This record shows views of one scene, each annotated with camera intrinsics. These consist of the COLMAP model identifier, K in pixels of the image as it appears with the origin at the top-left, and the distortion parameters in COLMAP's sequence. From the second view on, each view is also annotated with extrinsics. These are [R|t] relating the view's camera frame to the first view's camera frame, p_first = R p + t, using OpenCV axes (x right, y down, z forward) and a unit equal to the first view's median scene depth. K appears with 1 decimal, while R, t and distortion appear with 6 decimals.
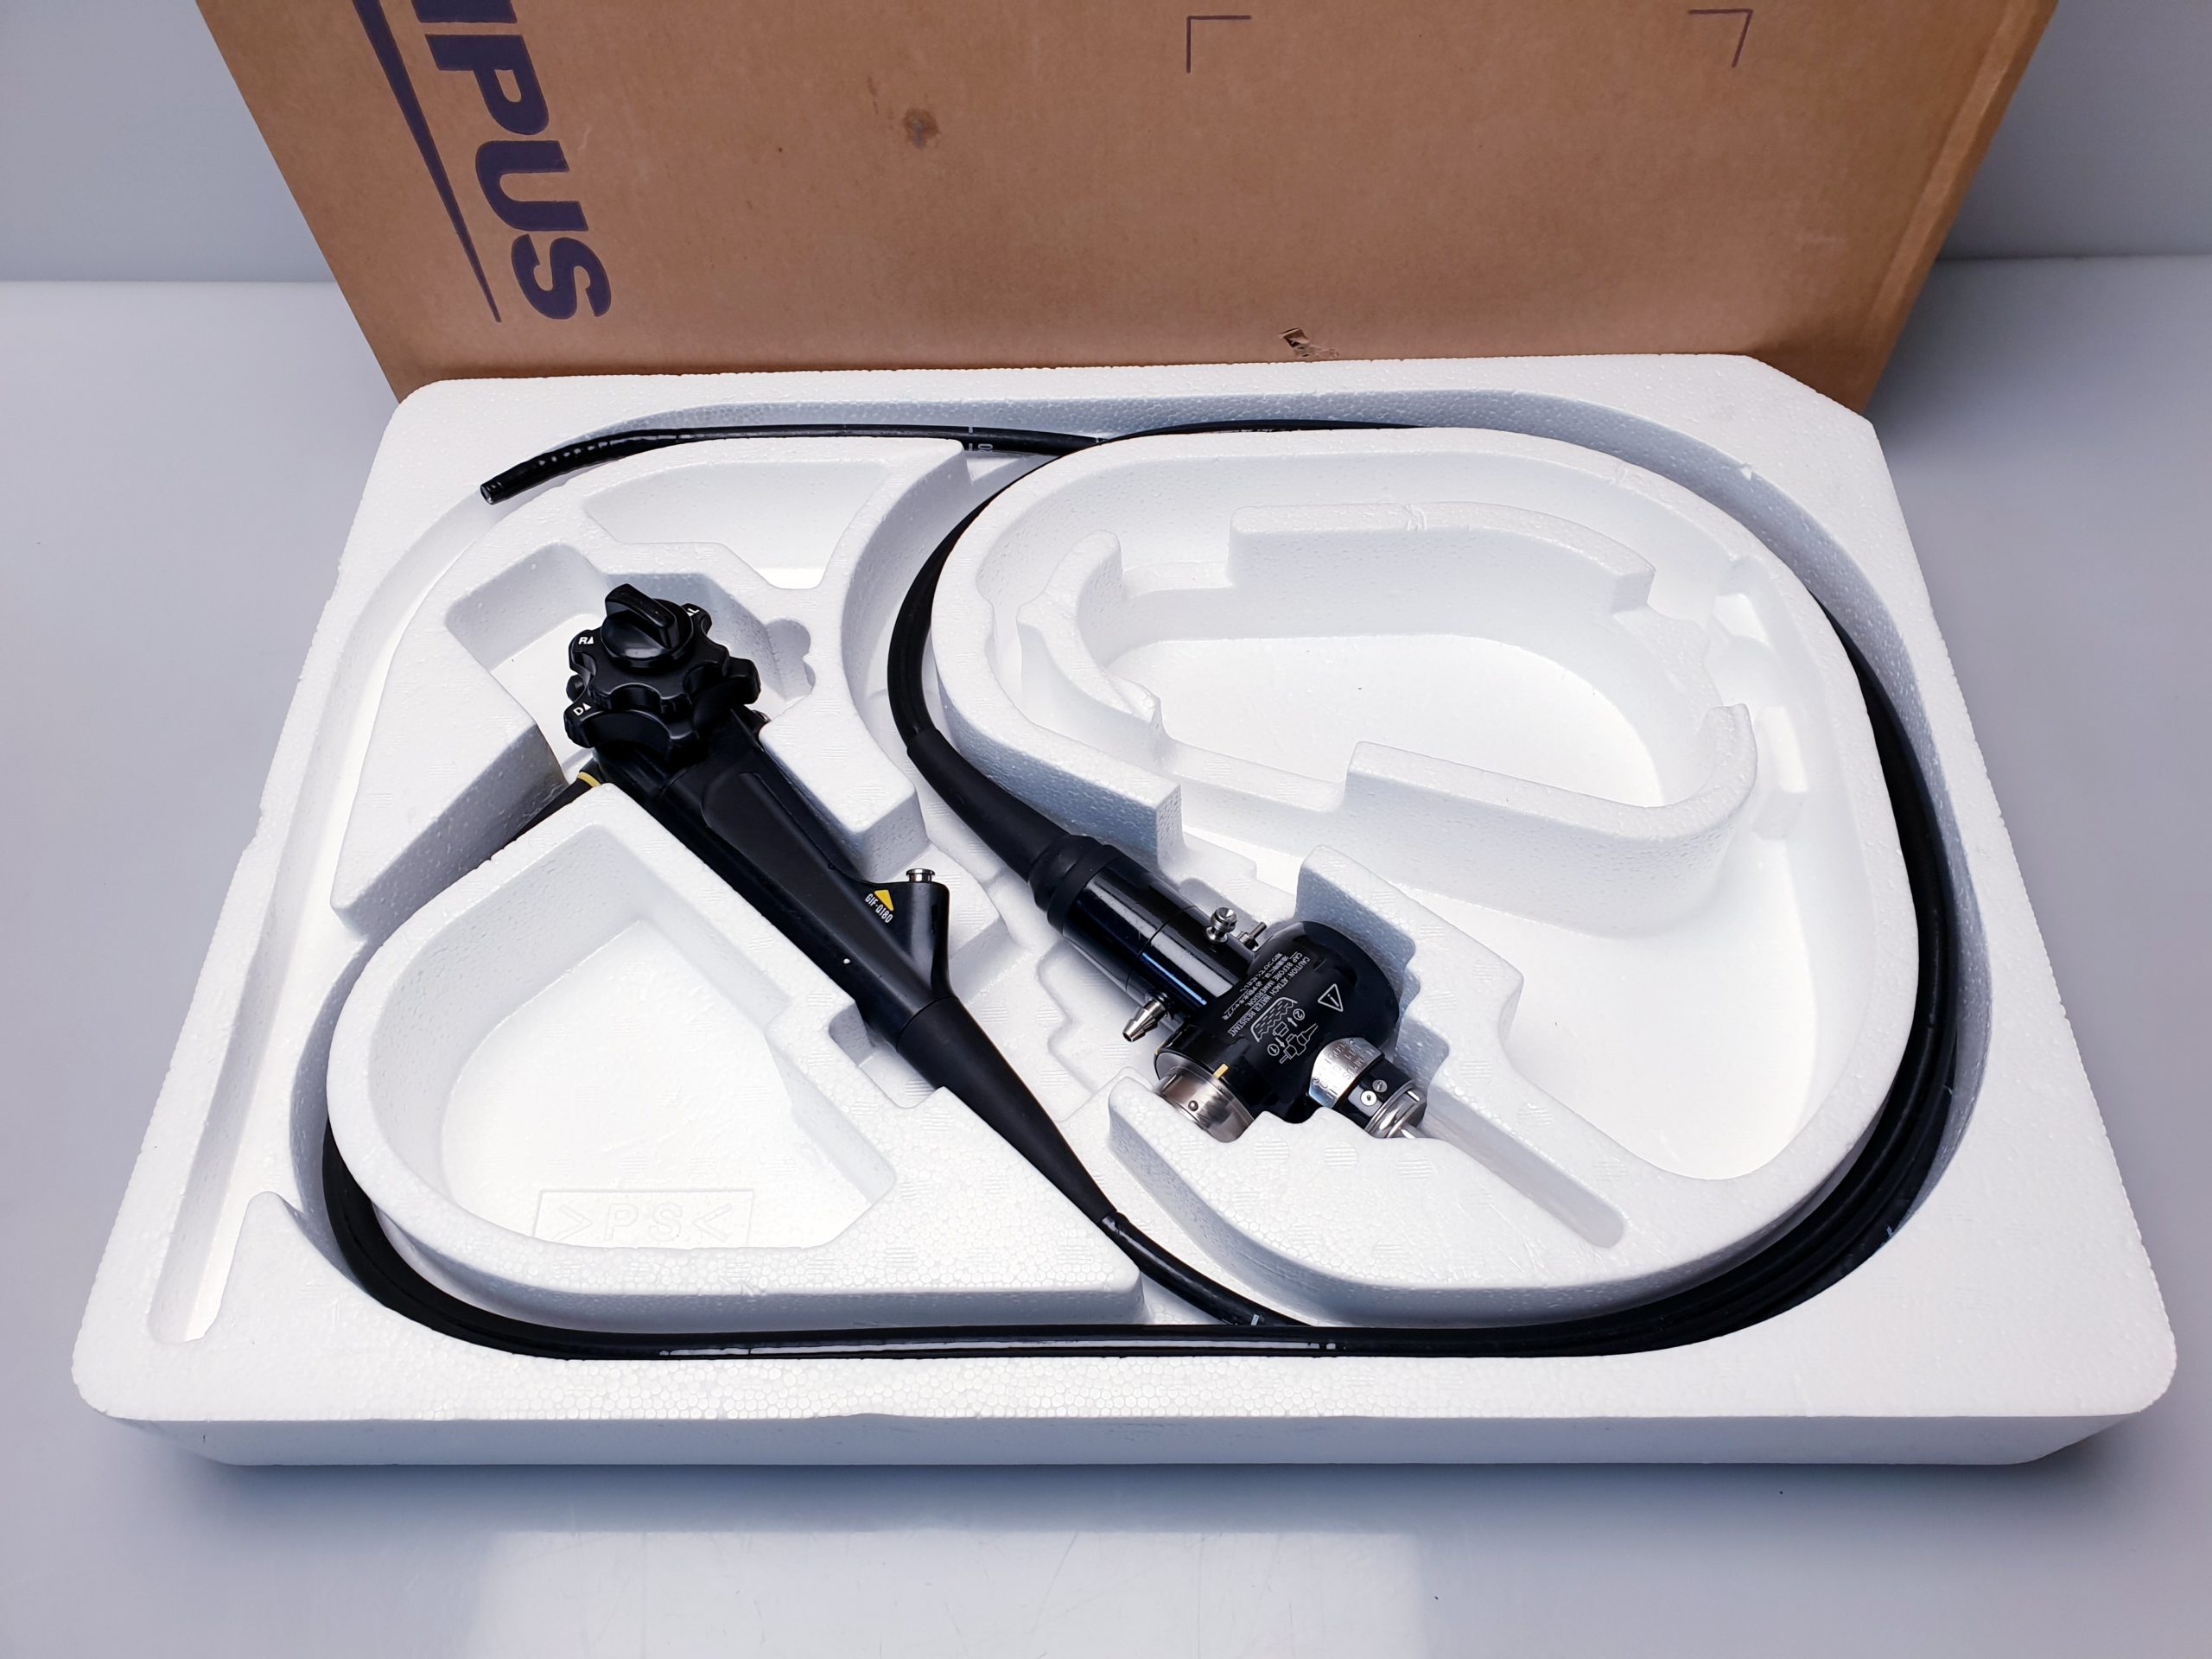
lens RADIAL K [[1755.4, 0, 1122.7], [0, 1755.4, 827.5], [0, 0, 1]] dist [0.008203, -0.002339]
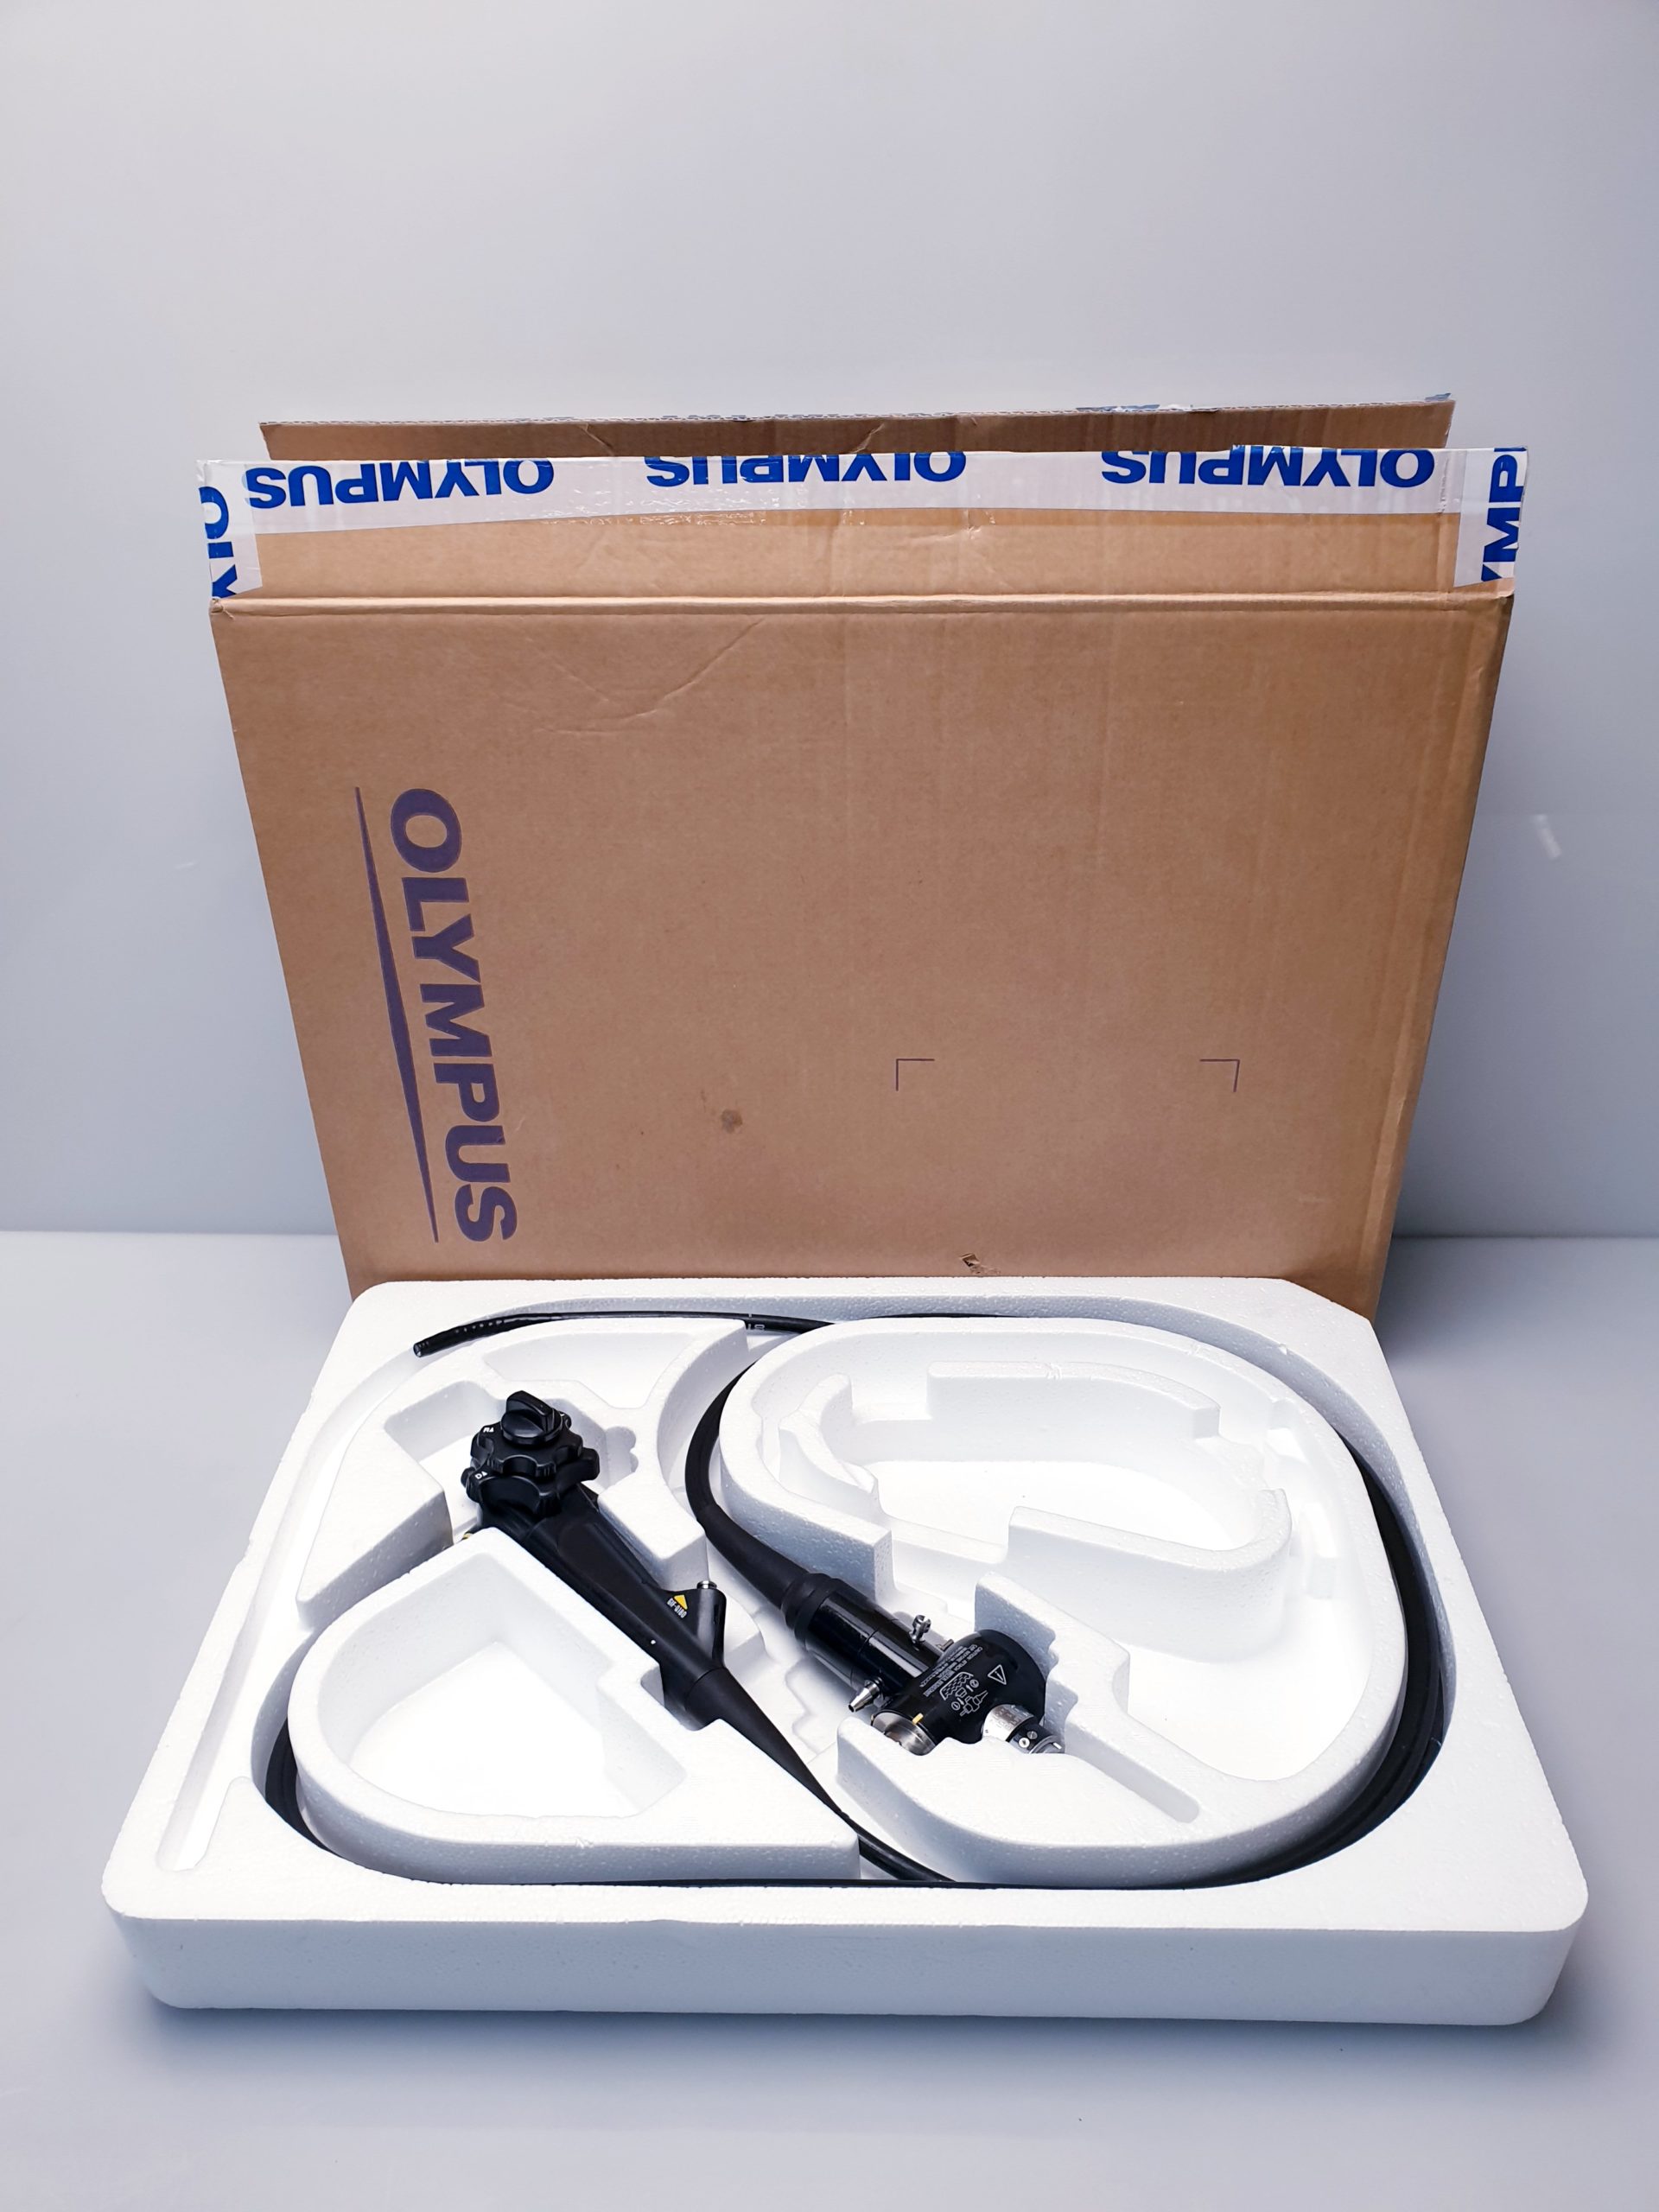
lens RADIAL K [[1690.2, 0, 829.5], [0, 1690.2, 1106.0], [0, 0, 1]] dist [0.226279, -0.429589]
pose [[0.999721, 0.015416, -0.017910, 0.002425], [-0.021630, 0.902168, -0.430843, 0.254616], [0.009516, 0.431110, 0.902249, -0.401086]]
